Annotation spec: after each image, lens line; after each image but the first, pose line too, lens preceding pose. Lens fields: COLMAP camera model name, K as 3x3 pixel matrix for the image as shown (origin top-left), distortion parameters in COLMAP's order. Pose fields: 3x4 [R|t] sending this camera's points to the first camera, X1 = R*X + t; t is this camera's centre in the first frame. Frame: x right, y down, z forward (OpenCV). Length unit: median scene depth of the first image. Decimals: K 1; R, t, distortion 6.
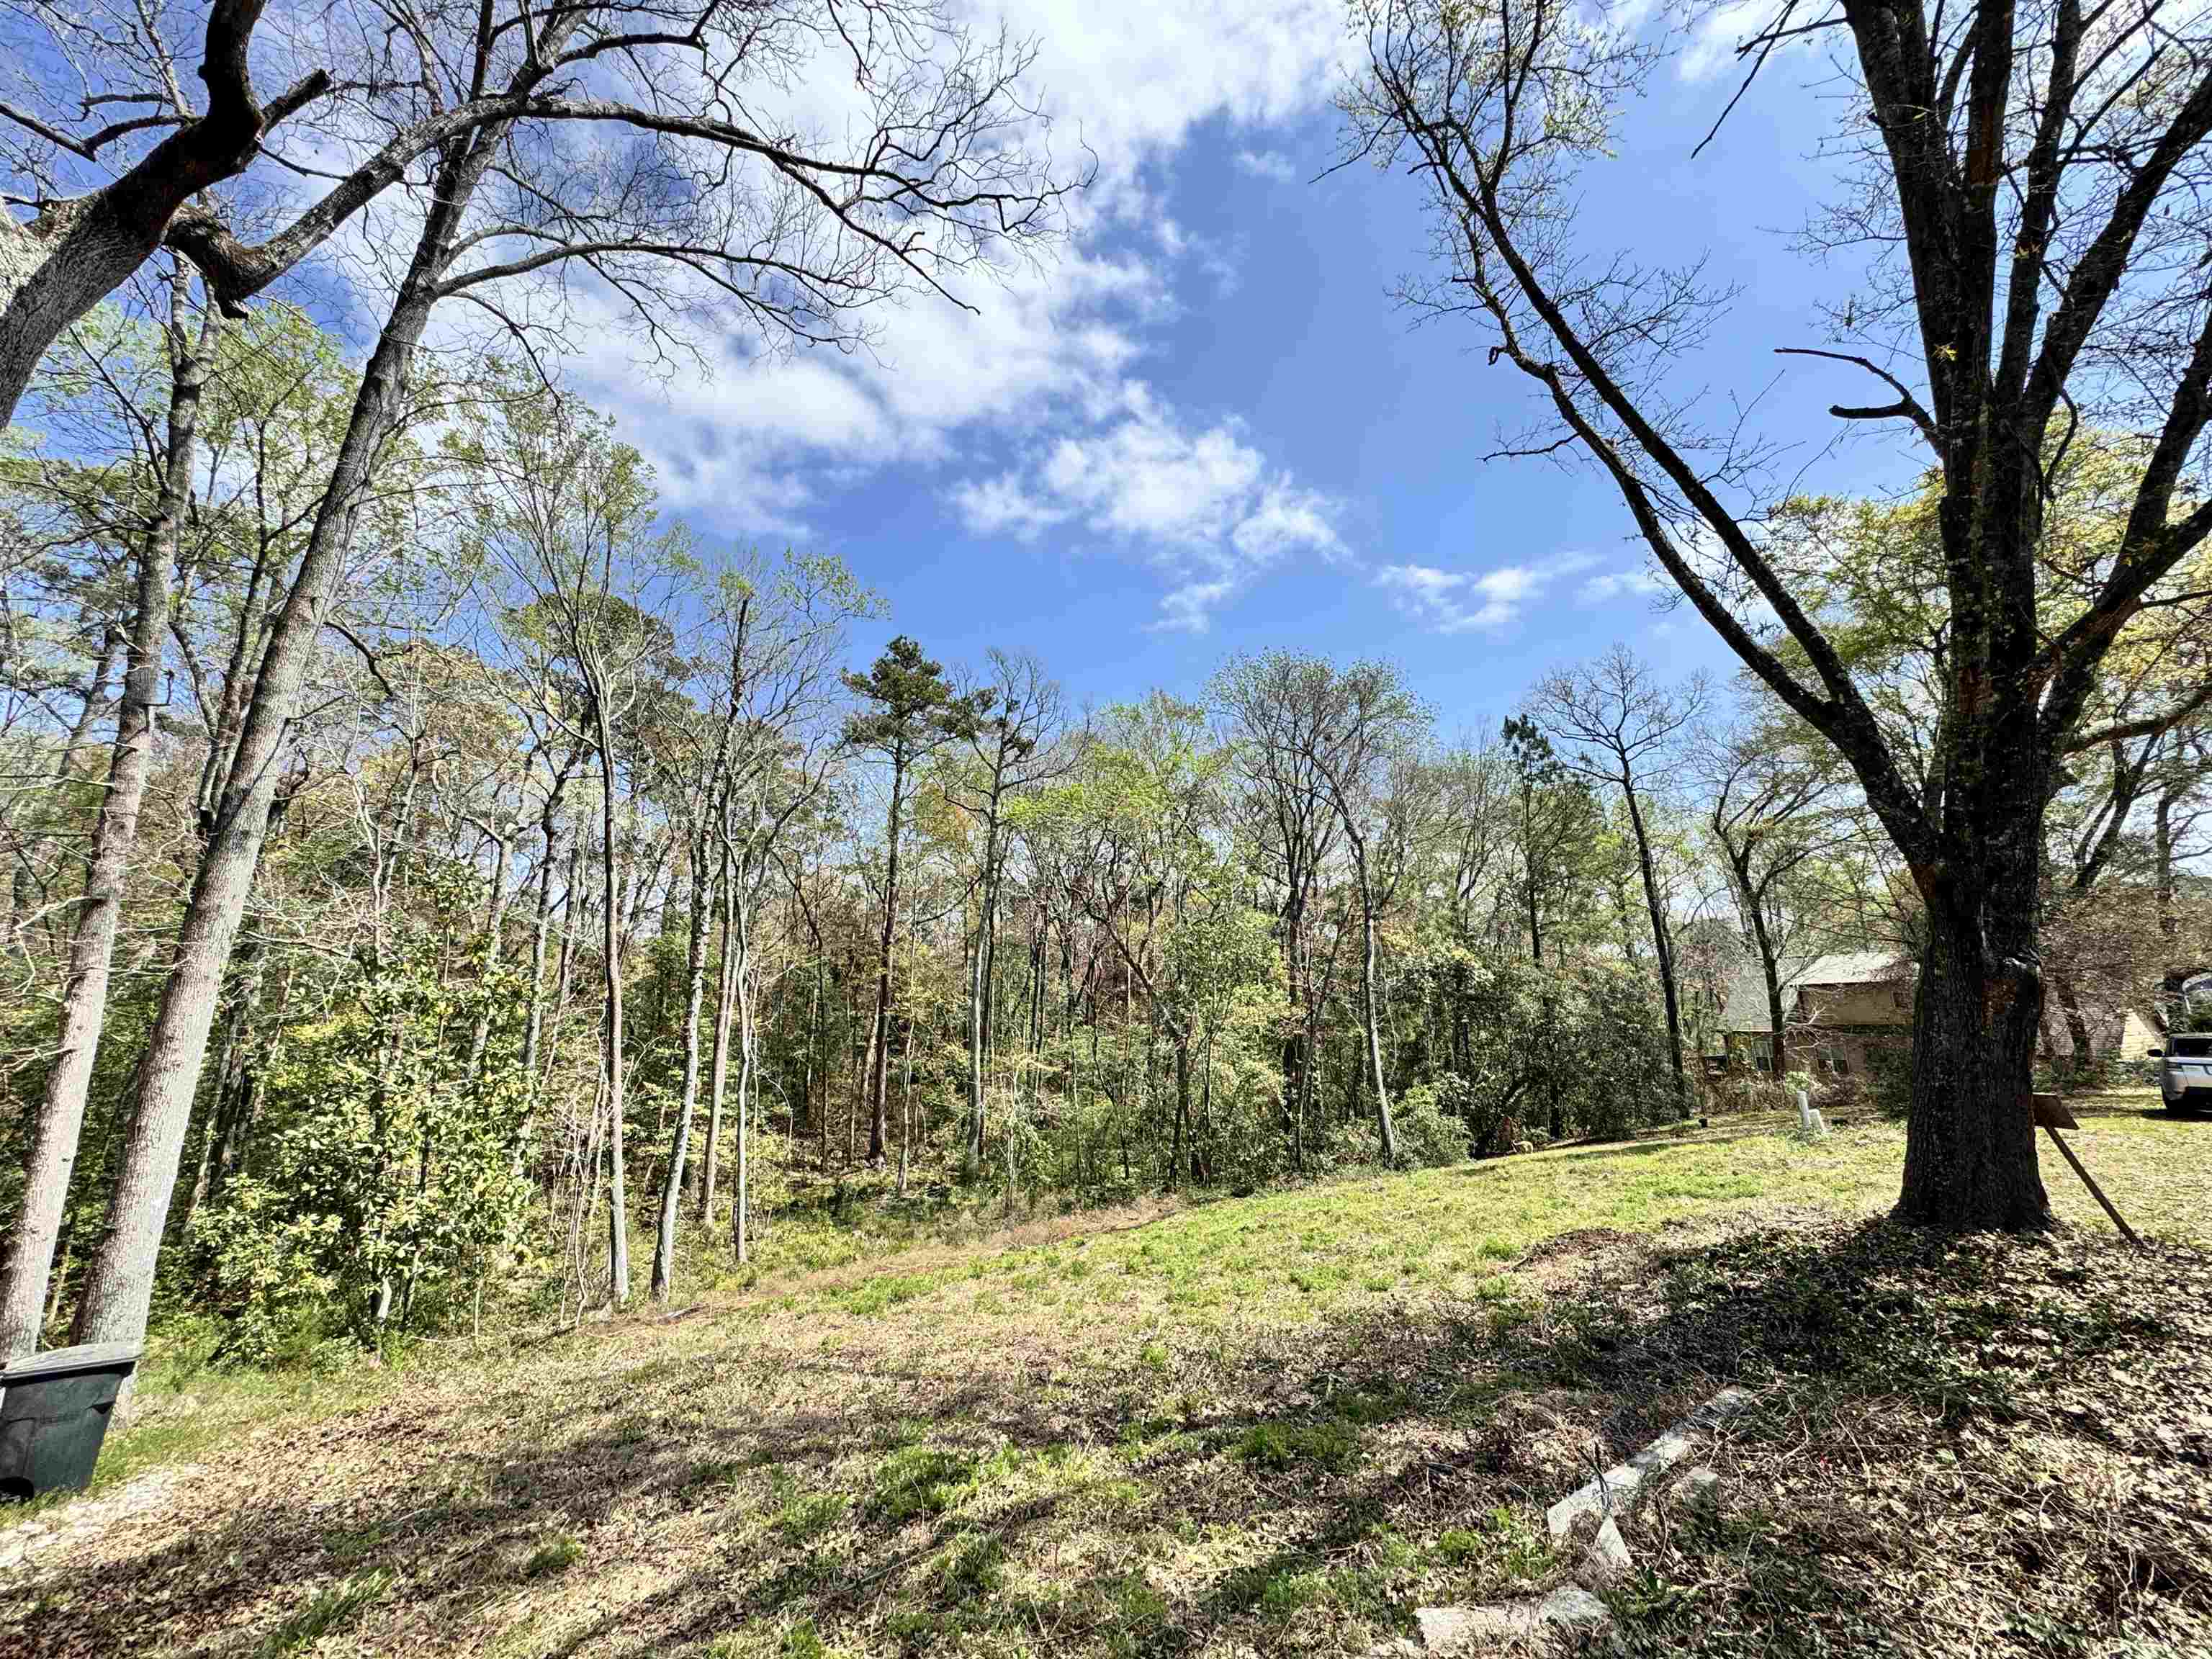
lens RADIAL K [[893.4, 0, 1102.7], [0, 893.4, 833.9], [0, 0, 1]] dist [0.000470, 0.000184]
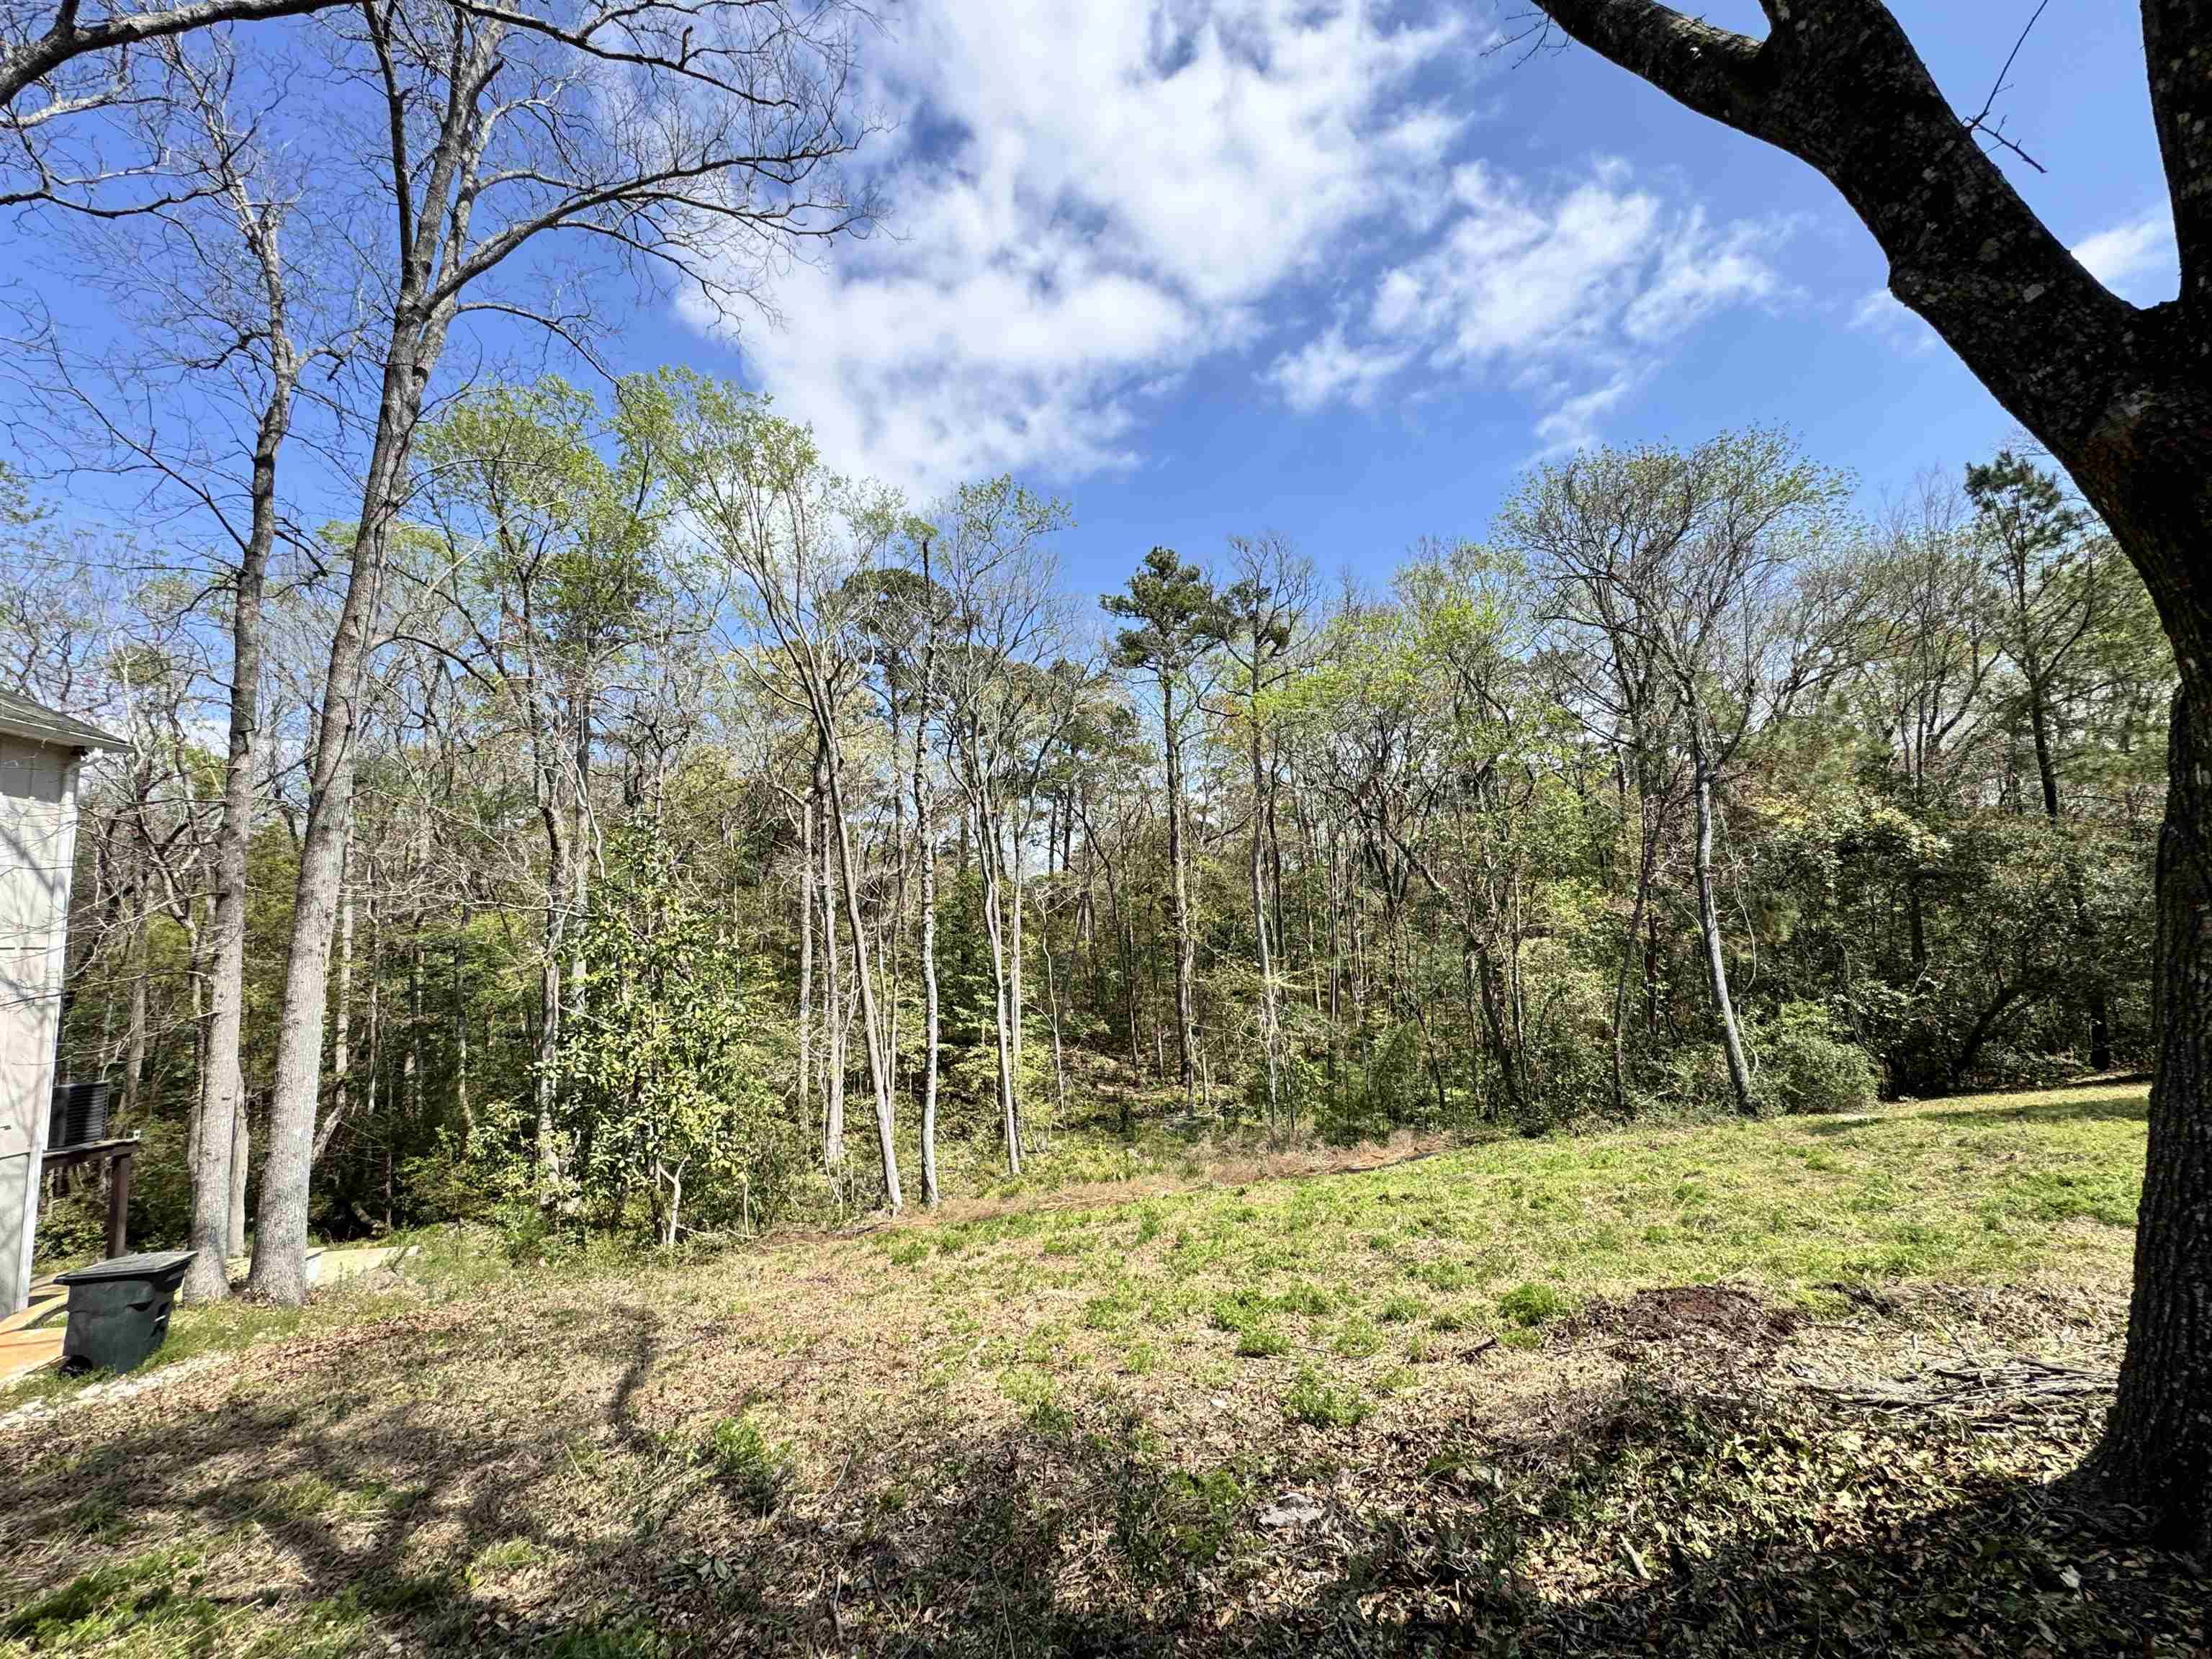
lens RADIAL K [[905.2, 0, 1105.3], [0, 905.2, 848.3], [0, 0, 1]] dist [0.014832, -0.006610]
pose [[0.908211, -0.084881, -0.409814, 0.119019], [0.130728, 0.987757, 0.085128, 0.014421], [0.397571, -0.130889, 0.908188, 0.080904]]
